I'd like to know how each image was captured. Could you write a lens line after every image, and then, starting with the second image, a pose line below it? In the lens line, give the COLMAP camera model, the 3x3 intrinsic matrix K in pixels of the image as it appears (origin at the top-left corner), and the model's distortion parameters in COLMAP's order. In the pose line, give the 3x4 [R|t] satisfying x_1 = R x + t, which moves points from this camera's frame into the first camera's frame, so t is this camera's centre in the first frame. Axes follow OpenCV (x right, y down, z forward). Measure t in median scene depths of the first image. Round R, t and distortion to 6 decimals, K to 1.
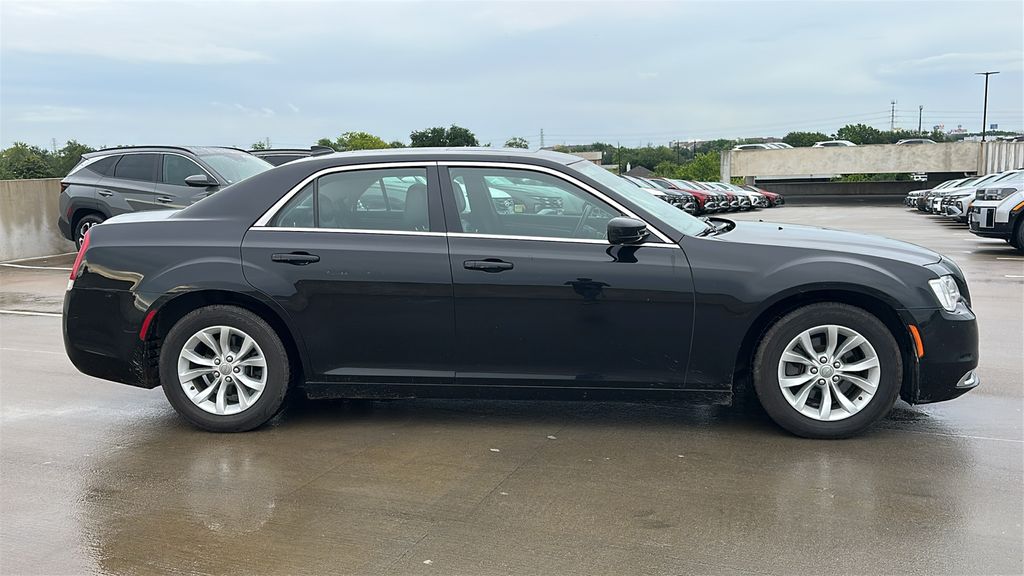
lens RADIAL K [[876.1, 0, 503.8], [0, 876.1, 294.5], [0, 0, 1]] dist [0.114131, -0.180939]
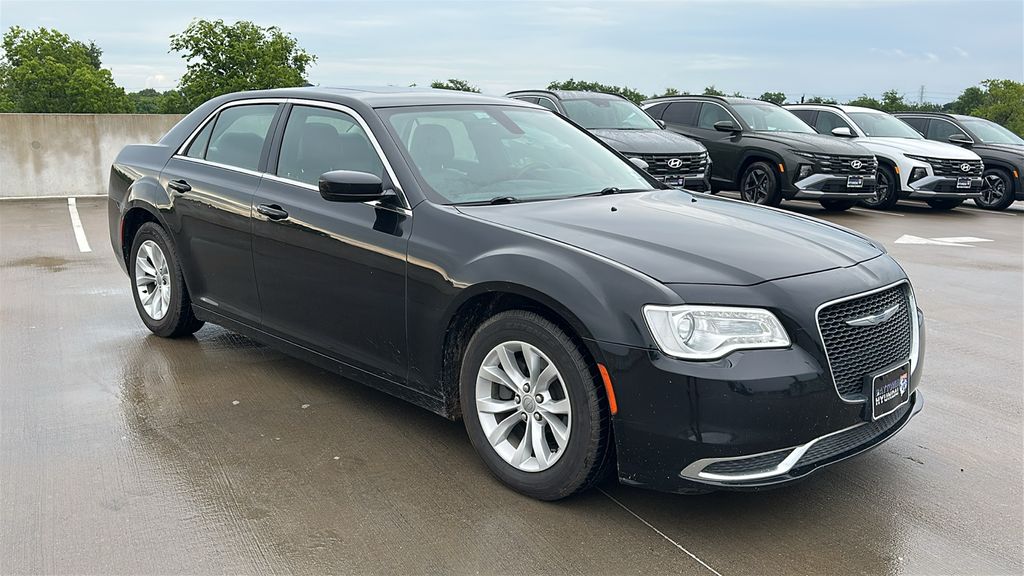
lens RADIAL K [[876.1, 0, 506.8], [0, 876.1, 304.5], [0, 0, 1]] dist [0.114131, -0.180939]
pose [[0.768543, 0.171198, -0.616468, 0.068503], [-0.129706, 0.985218, 0.111900, -0.006449], [0.626512, -0.006041, 0.779388, 0.036637]]
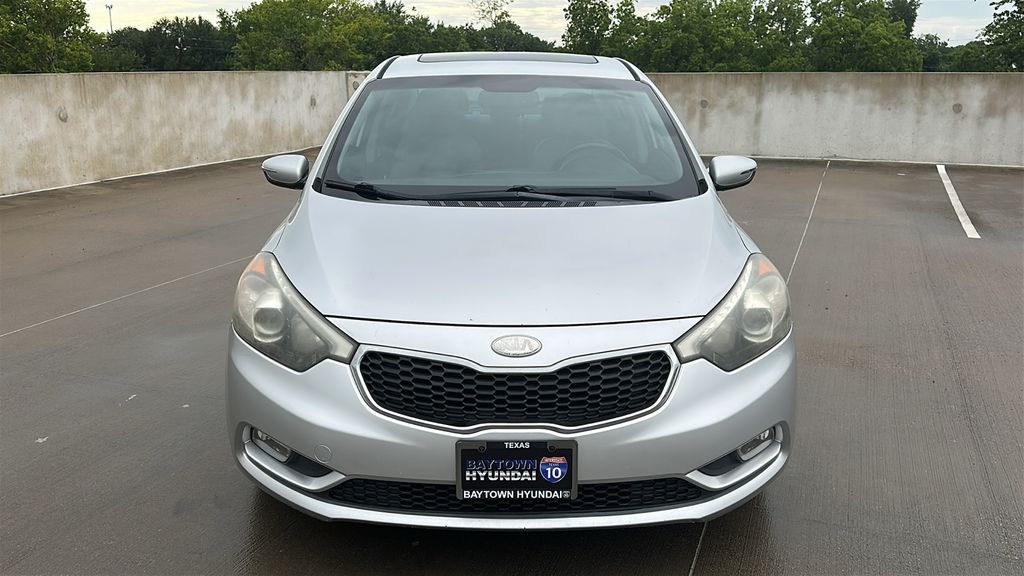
lens RADIAL K [[876.1, 0, 510.3], [0, 876.1, 284.0], [0, 0, 1]] dist [0.114131, -0.180939]
pose [[0.030095, 0.273693, -0.961346, 0.064089], [-0.158728, 0.950886, 0.265746, -0.014306], [0.986864, 0.144595, 0.072059, 0.079967]]
